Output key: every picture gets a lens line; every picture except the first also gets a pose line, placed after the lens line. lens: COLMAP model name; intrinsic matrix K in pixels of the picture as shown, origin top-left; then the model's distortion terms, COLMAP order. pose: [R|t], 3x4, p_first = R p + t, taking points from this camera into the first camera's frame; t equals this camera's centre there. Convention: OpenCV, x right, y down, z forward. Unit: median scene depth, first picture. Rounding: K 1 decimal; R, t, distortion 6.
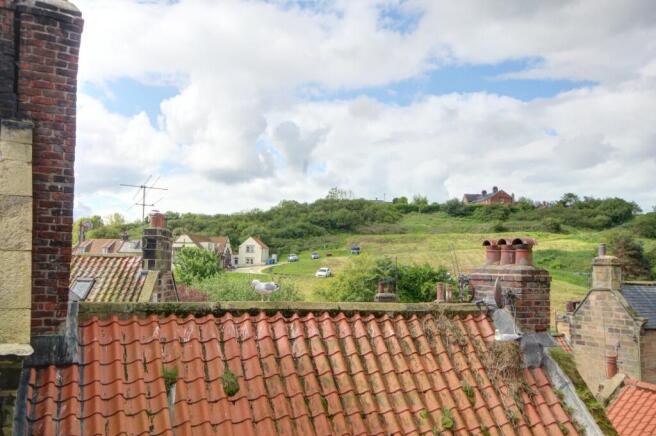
lens RADIAL K [[582.8, 0, 327.2], [0, 582.8, 217.1], [0, 0, 1]] dist [0.056126, 0.012493]
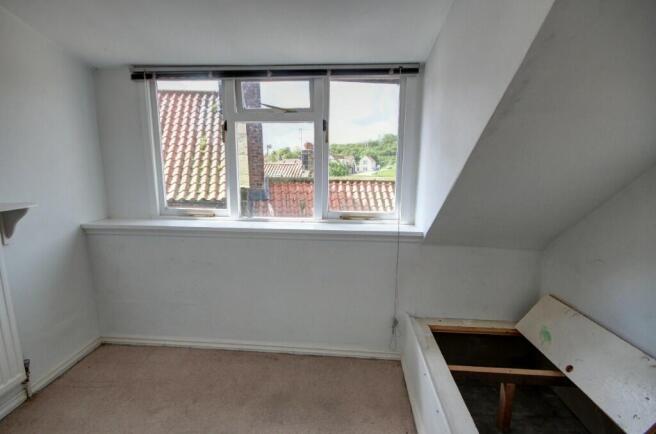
lens RADIAL K [[320.2, 0, 328.2], [0, 320.2, 218.1], [0, 0, 1]] dist [-0.002542, -0.000031]
pose [[0.968743, 0.019012, -0.247337, 0.158912], [0.036878, 0.974943, 0.219377, 0.023317], [0.245310, -0.221641, 0.943768, -0.252167]]
